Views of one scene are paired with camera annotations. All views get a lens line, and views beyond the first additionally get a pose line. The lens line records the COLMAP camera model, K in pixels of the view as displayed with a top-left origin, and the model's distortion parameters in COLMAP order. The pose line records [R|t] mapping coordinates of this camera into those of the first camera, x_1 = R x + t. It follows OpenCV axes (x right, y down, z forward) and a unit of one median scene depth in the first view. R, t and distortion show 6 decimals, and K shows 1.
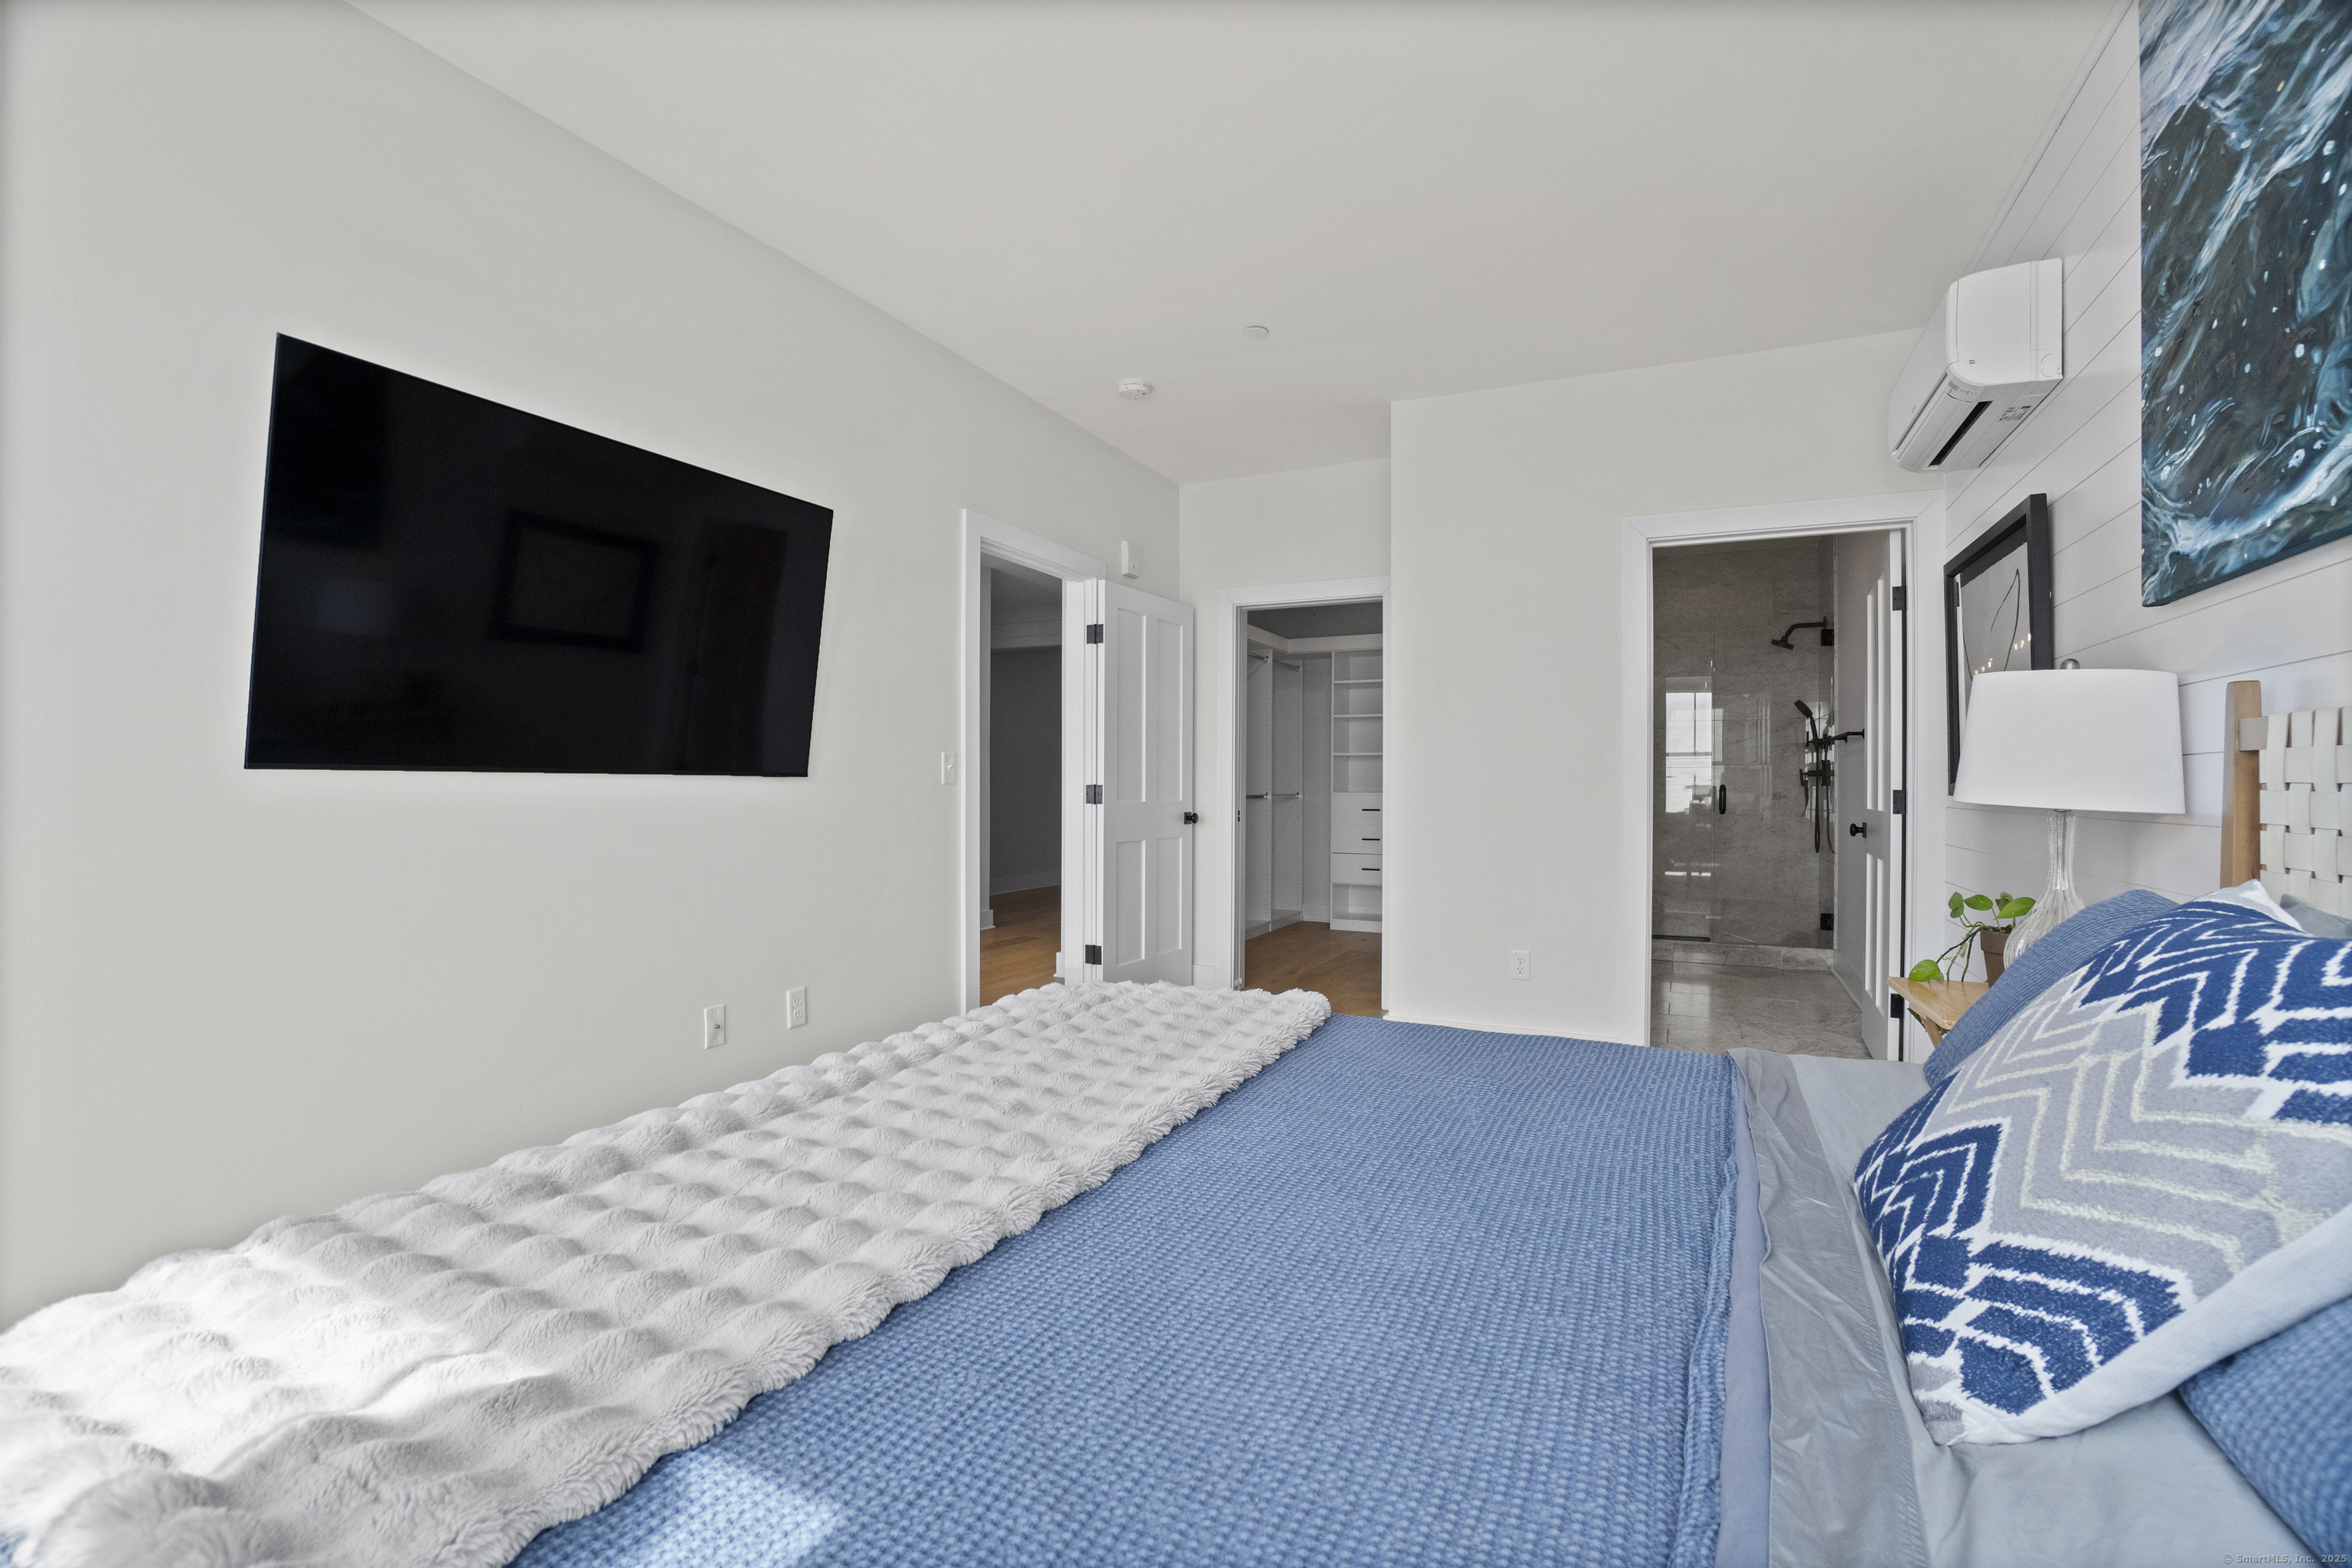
lens RADIAL K [[1039.1, 0, 1168.5], [0, 1039.1, 783.2], [0, 0, 1]] dist [-0.064078, 0.021875]
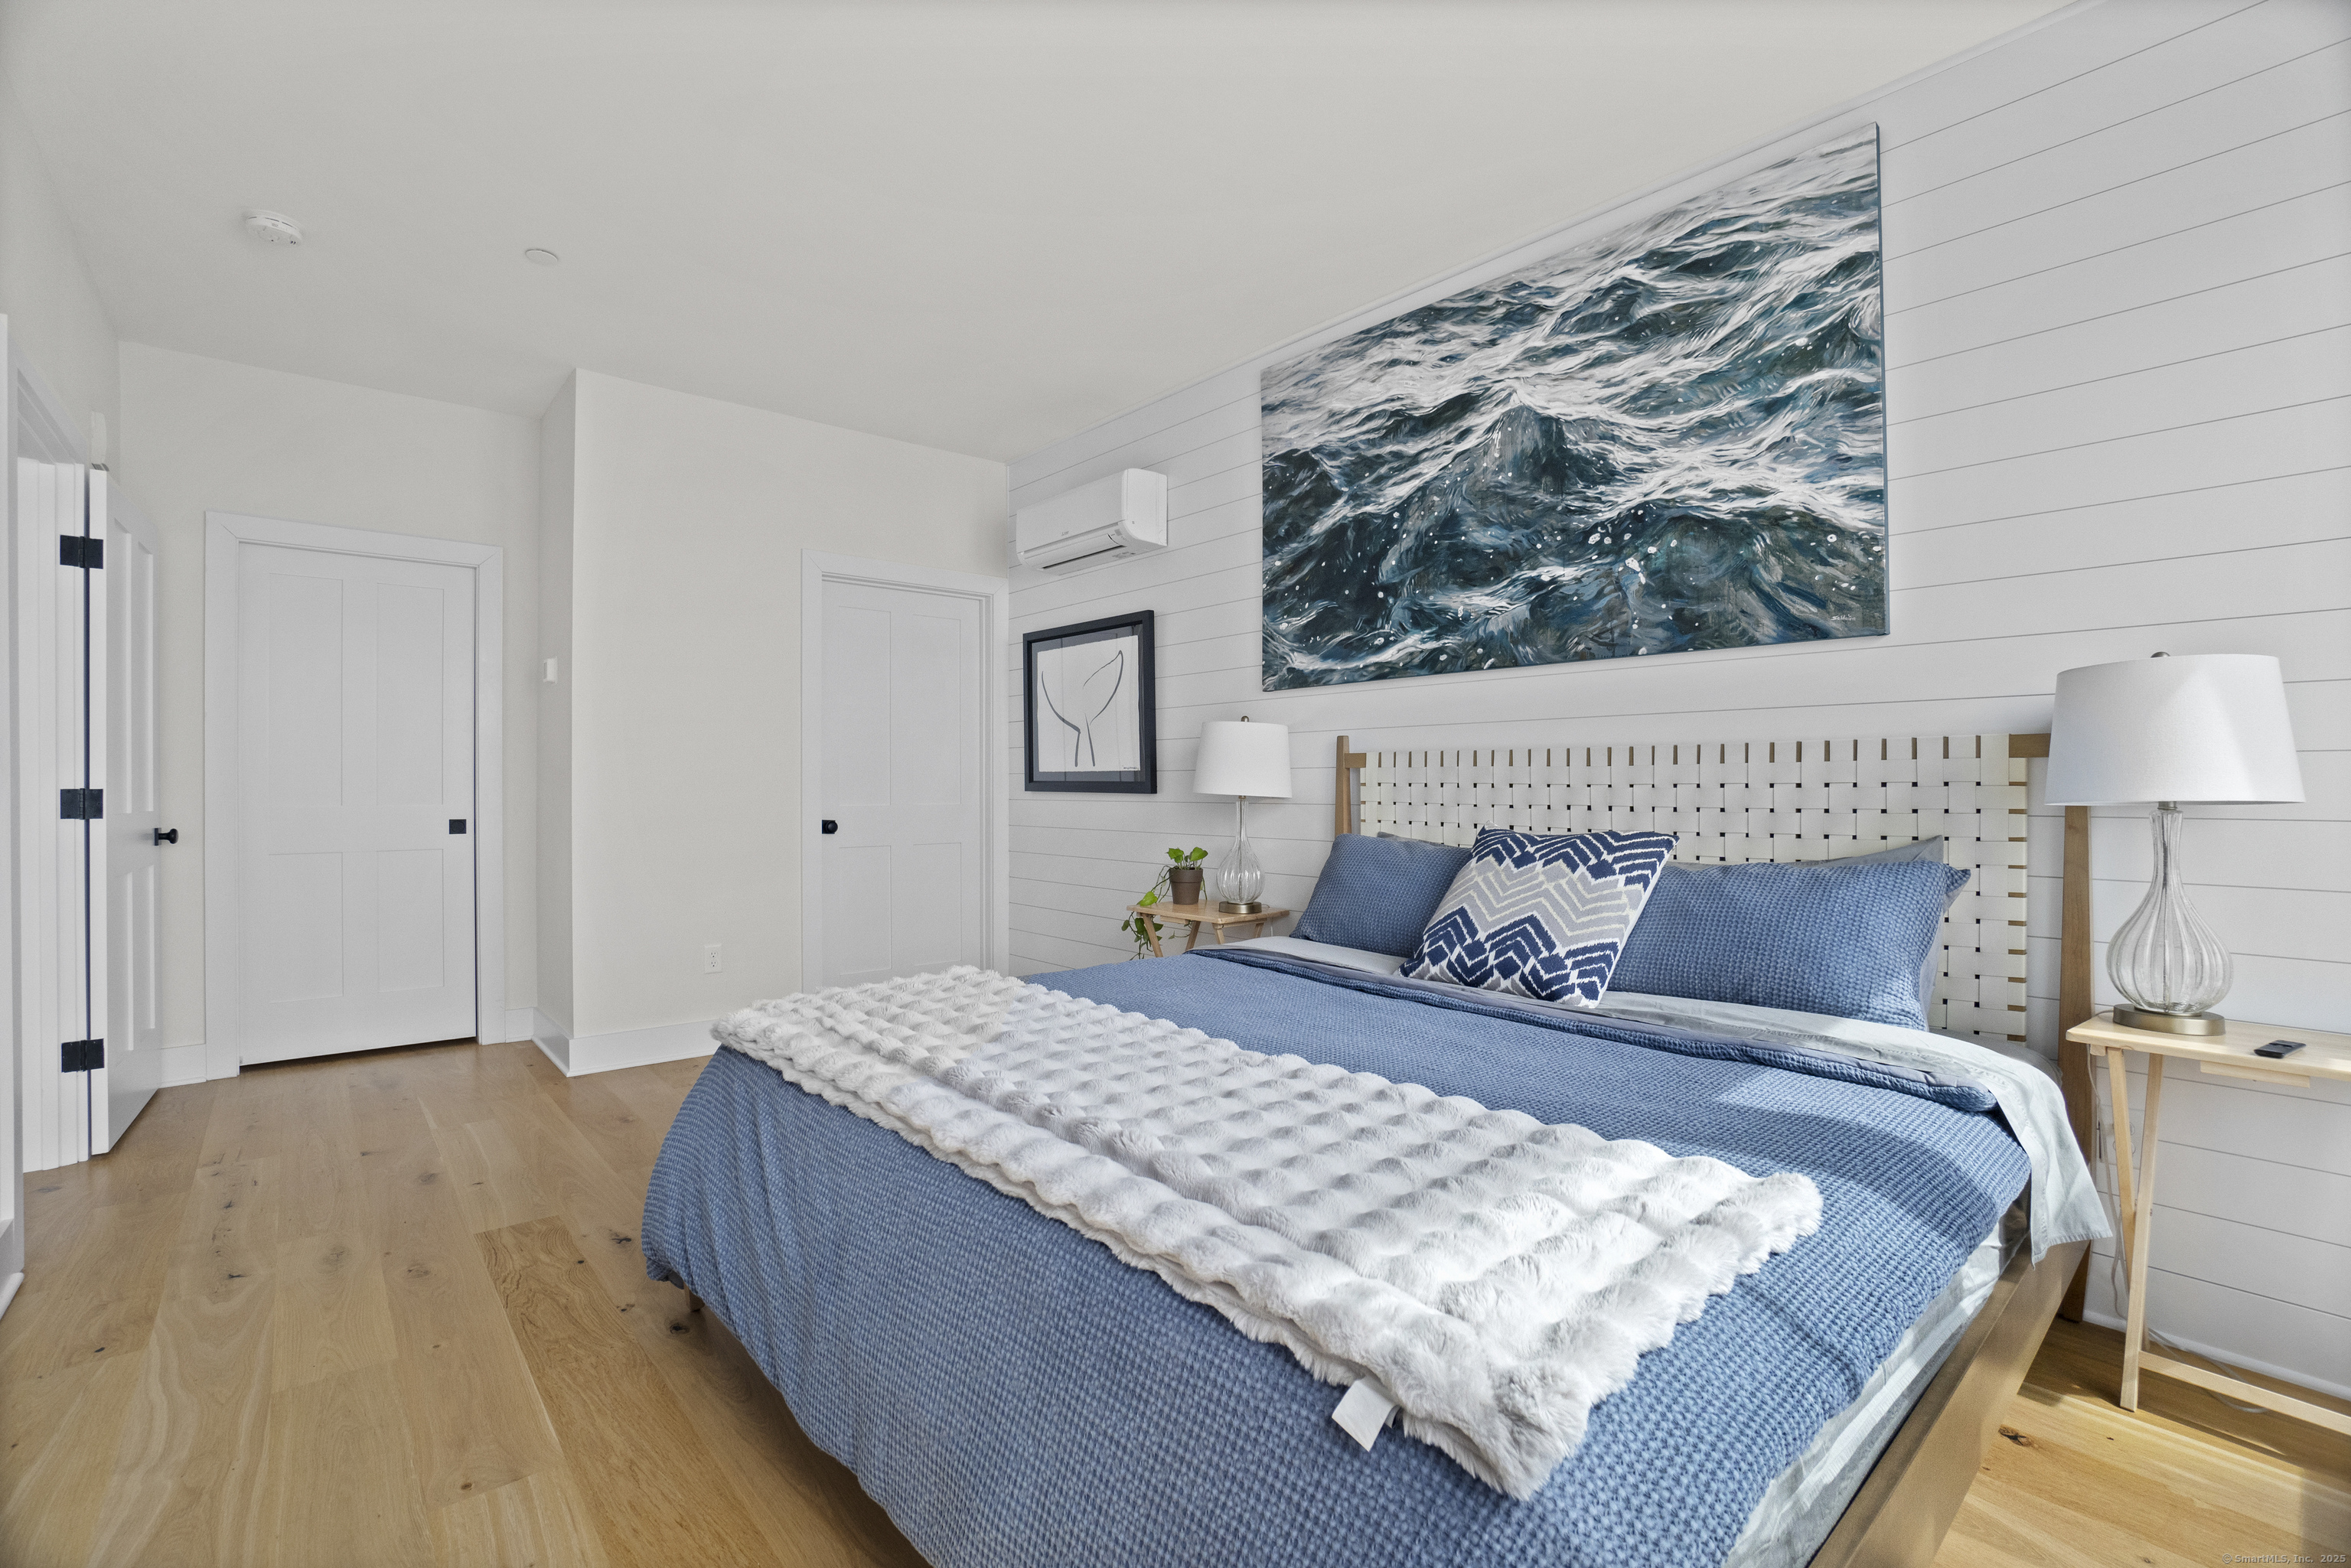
lens RADIAL K [[1038.6, 0, 1168.0], [0, 1038.6, 783.2], [0, 0, 1]] dist [-0.064078, 0.021875]
pose [[0.394577, -0.004012, 0.918854, -1.072312], [0.002477, 0.999991, 0.003302, -0.007081], [-0.918860, 0.000973, 0.394584, 0.431603]]
